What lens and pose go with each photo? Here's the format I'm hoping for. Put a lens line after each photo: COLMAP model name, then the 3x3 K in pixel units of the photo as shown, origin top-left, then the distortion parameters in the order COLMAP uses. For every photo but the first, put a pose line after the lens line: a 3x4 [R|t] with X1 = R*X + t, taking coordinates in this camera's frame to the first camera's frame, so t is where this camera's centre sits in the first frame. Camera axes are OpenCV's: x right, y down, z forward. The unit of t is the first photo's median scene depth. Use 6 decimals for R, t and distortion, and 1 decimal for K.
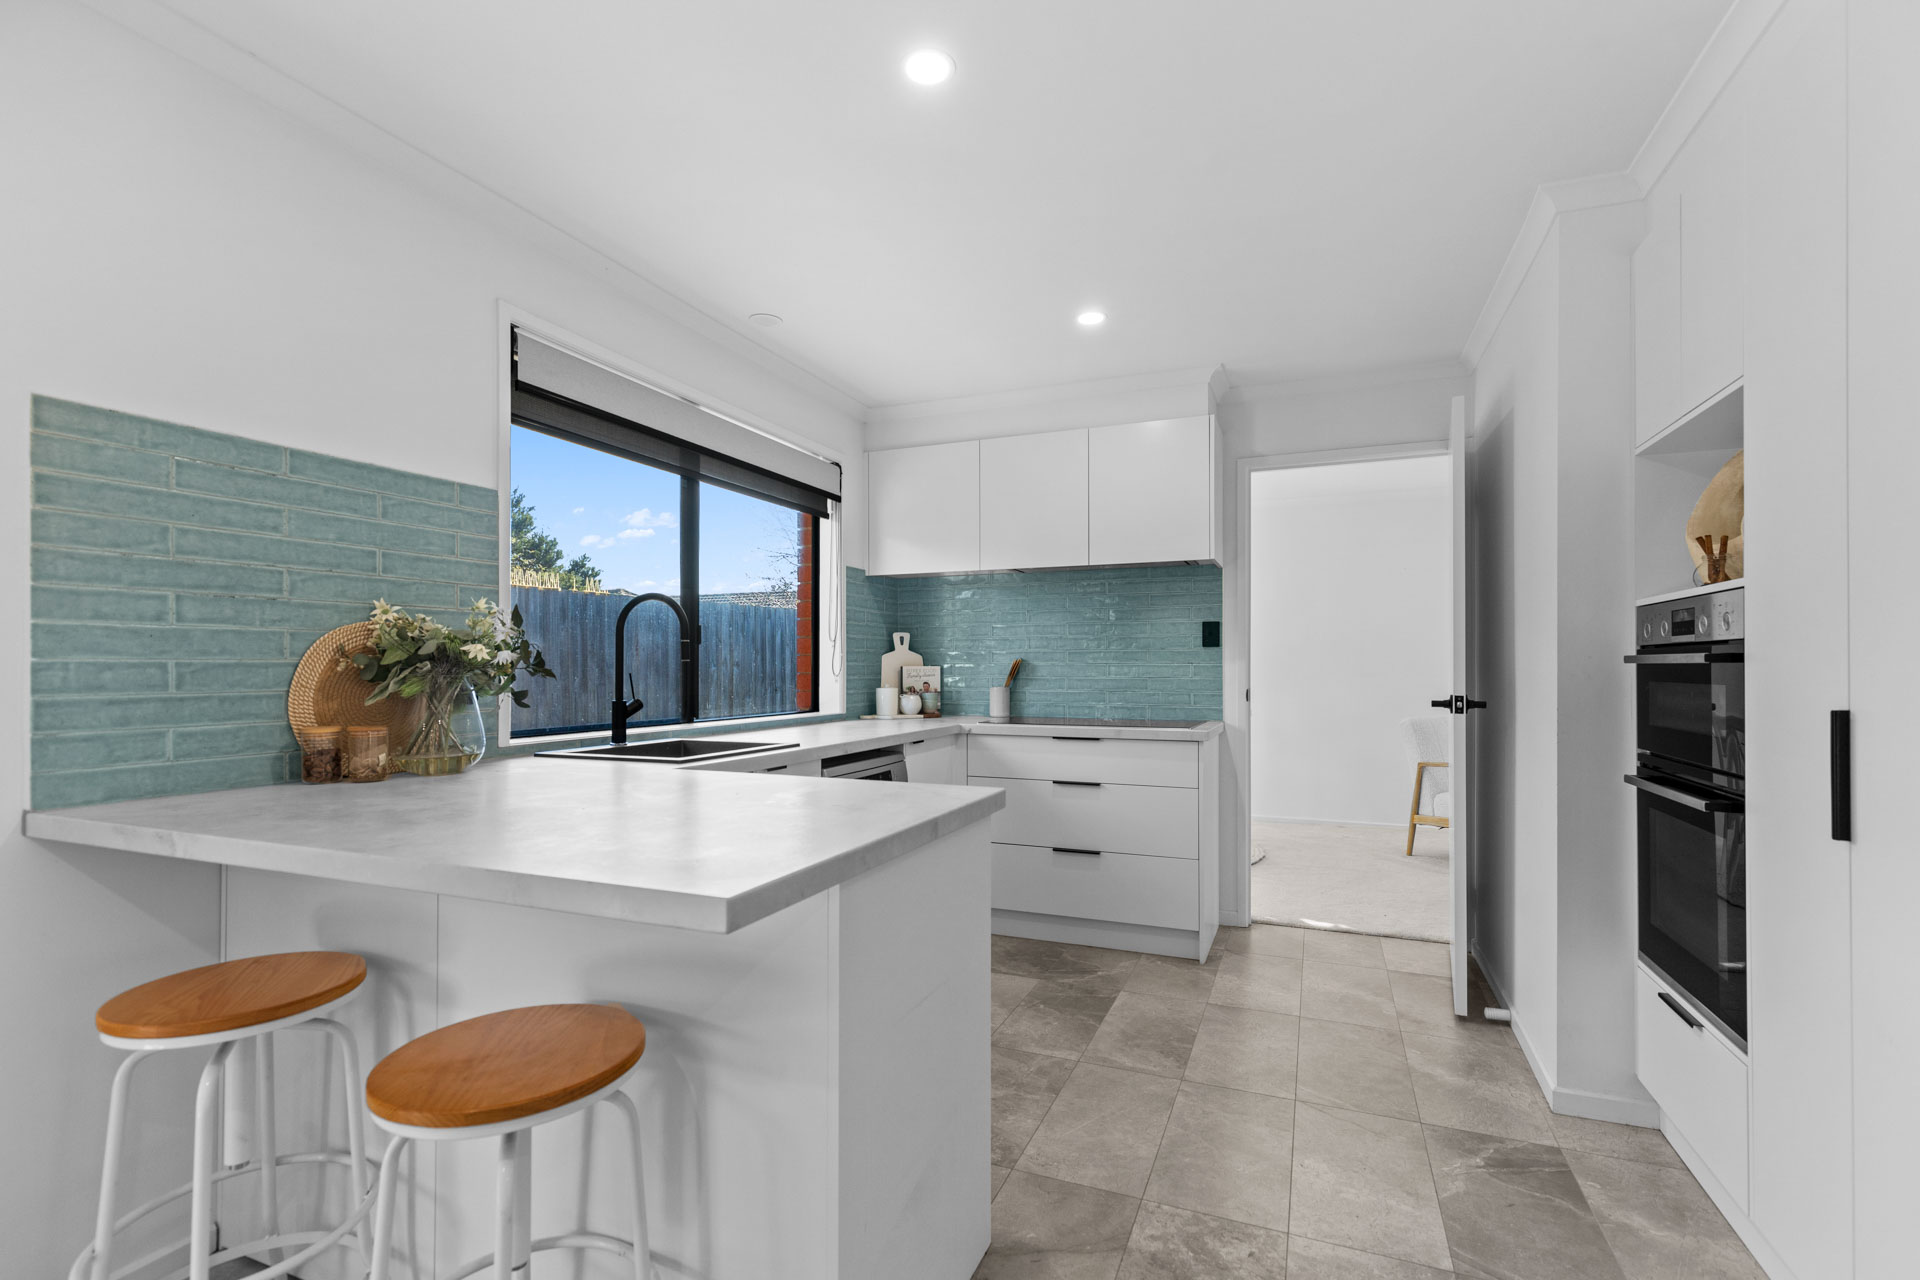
lens RADIAL K [[870.2, 0, 965.0], [0, 870.2, 654.5], [0, 0, 1]] dist [0.000059, -0.000640]
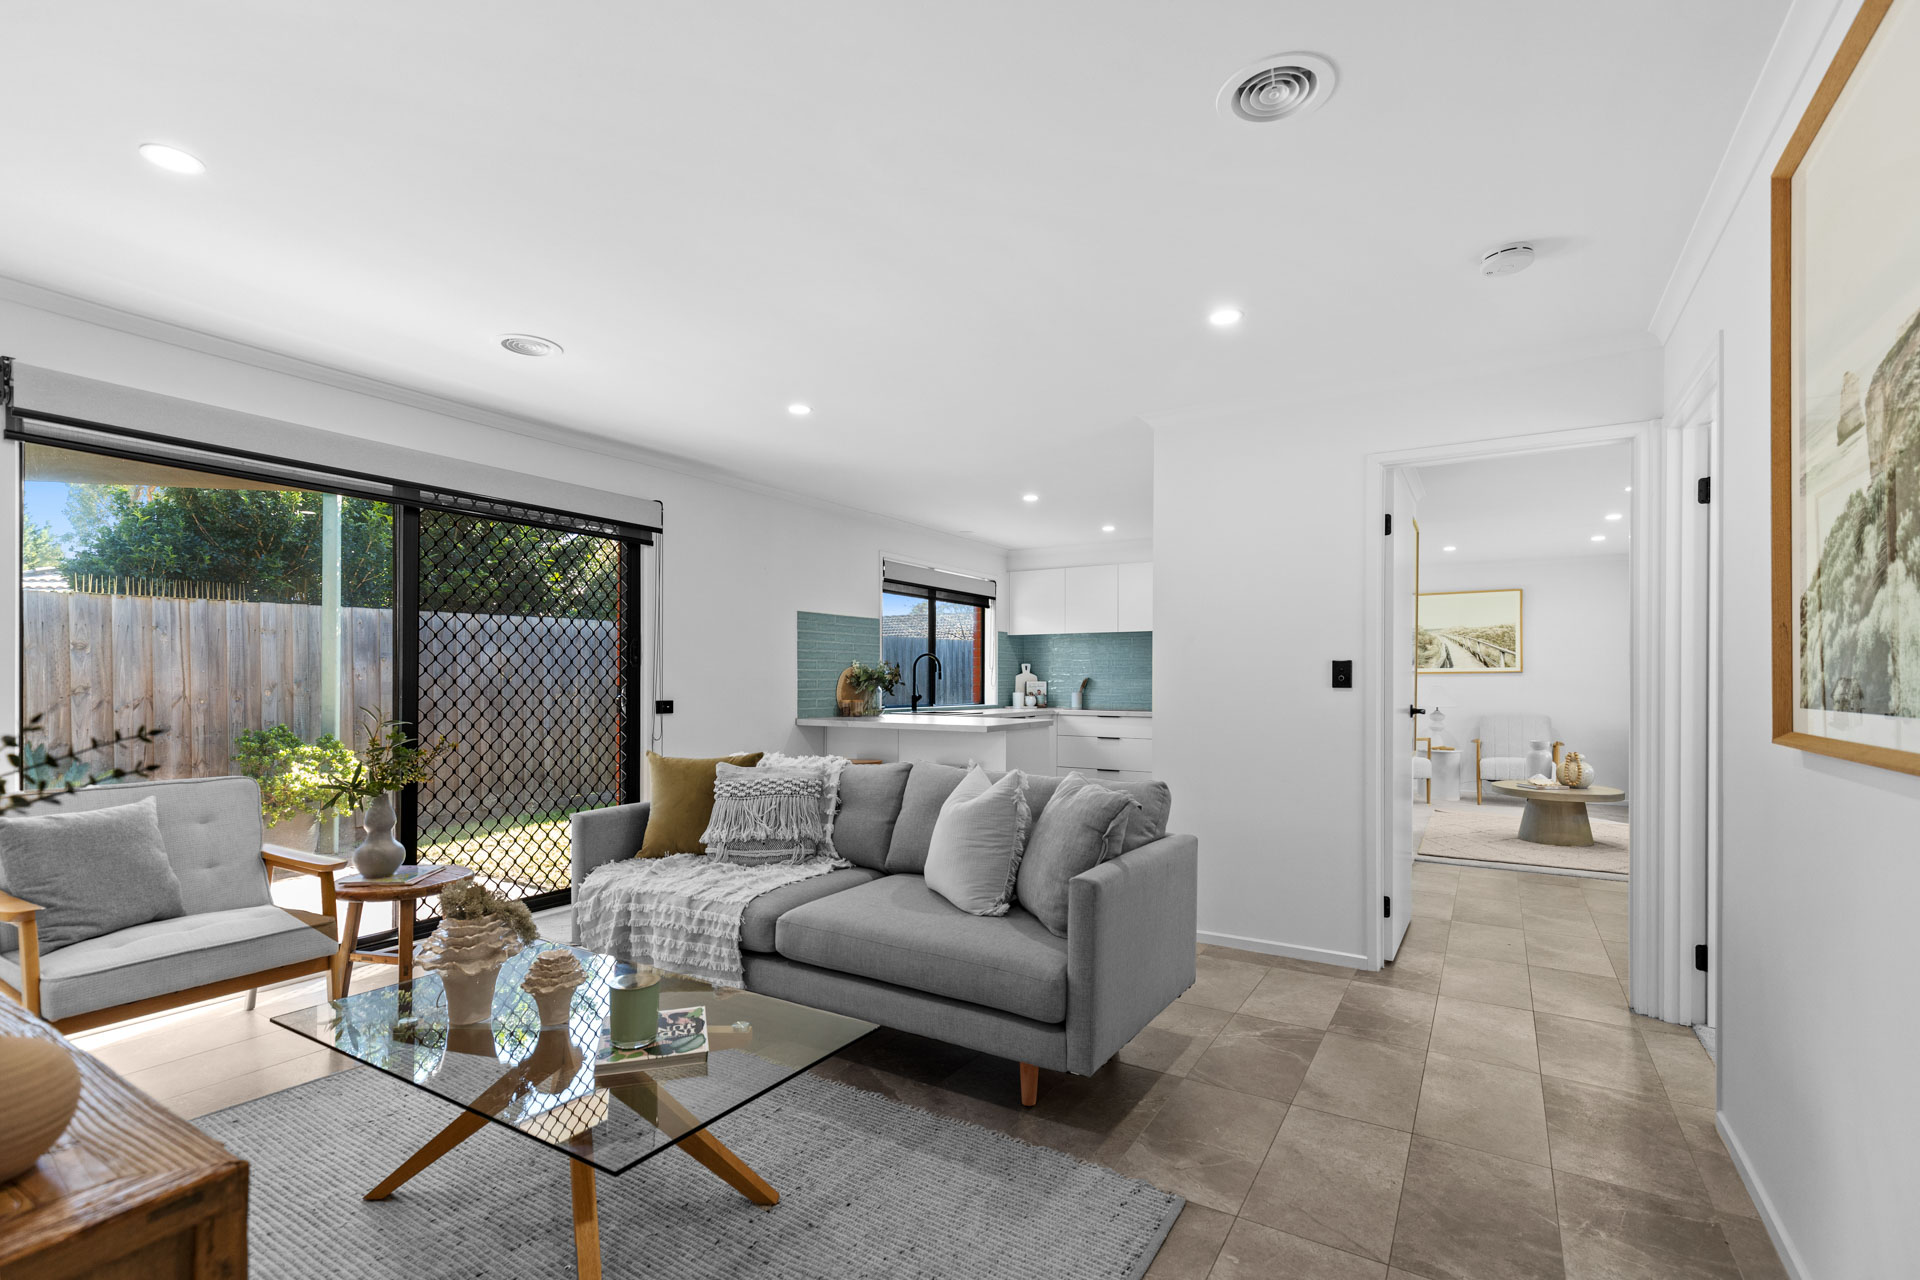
lens RADIAL K [[870.2, 0, 949.9], [0, 870.2, 683.7], [0, 0, 1]] dist [0.000059, -0.000640]
pose [[0.985637, 0.004331, -0.168824, 0.110545], [-0.001345, 0.999841, 0.017795, -0.020070], [0.168874, -0.017313, 0.985486, -1.181984]]
